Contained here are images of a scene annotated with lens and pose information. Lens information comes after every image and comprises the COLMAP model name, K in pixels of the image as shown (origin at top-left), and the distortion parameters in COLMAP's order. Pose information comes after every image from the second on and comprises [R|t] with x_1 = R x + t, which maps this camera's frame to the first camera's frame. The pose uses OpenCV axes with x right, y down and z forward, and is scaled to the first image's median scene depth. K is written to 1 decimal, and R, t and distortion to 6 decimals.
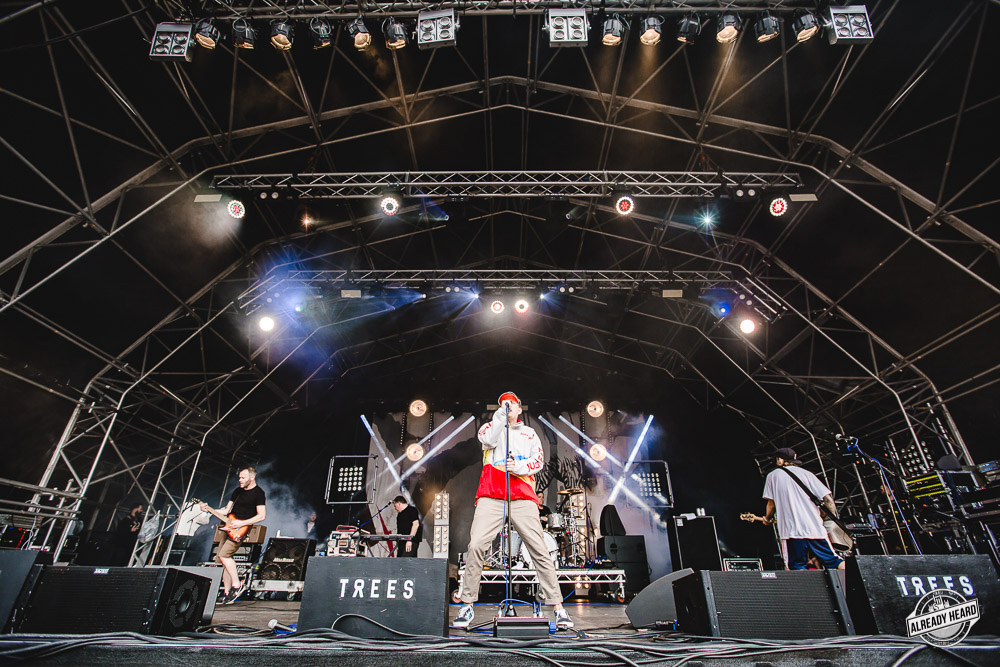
lens RADIAL K [[468.2, 0, 505.2], [0, 468.2, 339.4], [0, 0, 1]] dist [-0.022939, -0.001557]
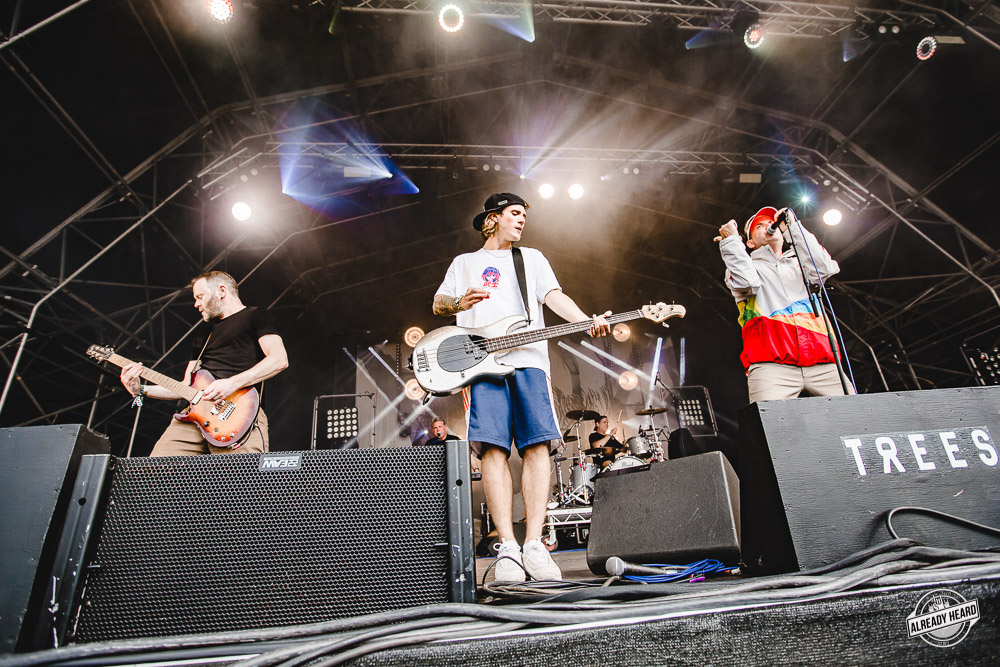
lens RADIAL K [[503.9, 0, 514.7], [0, 503.9, 319.8], [0, 0, 1]] dist [-0.021436, -0.000456]
pose [[0.990557, -0.023912, 0.134998, -0.214315], [0.015718, 0.997987, 0.061439, 0.105464], [-0.136195, -0.058737, 0.988939, 0.164077]]
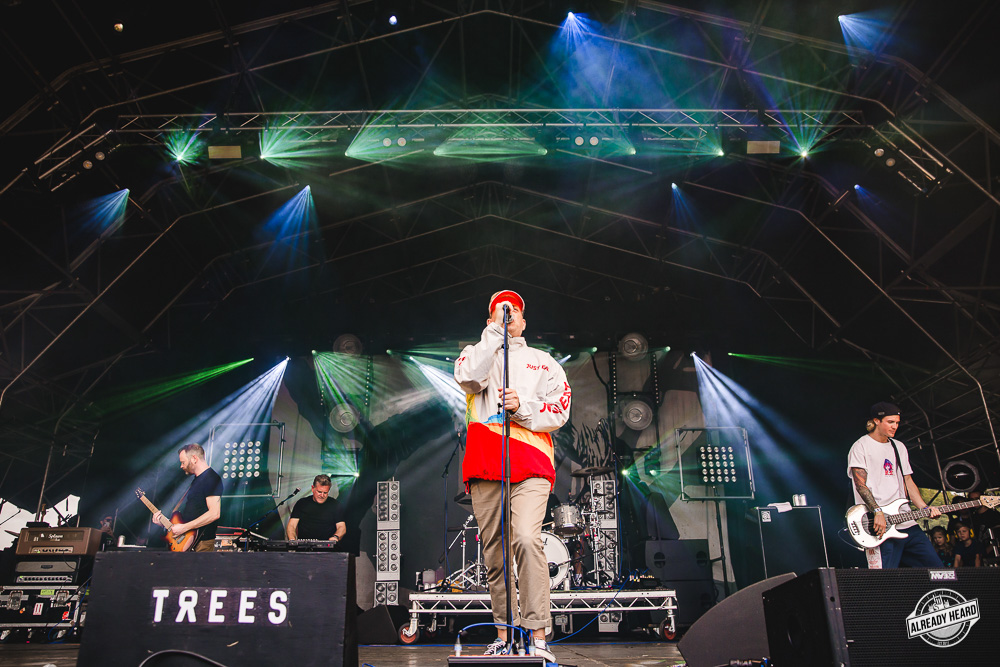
lens RADIAL K [[737.6, 0, 498.3], [0, 737.6, 333.1], [0, 0, 1]] dist [-0.056246, 0.035672]
pose [[0.999945, -0.008988, 0.005357, 0.013399], [0.008351, 0.994014, 0.108934, 0.037066], [-0.006304, -0.108883, 0.994035, 0.053497]]
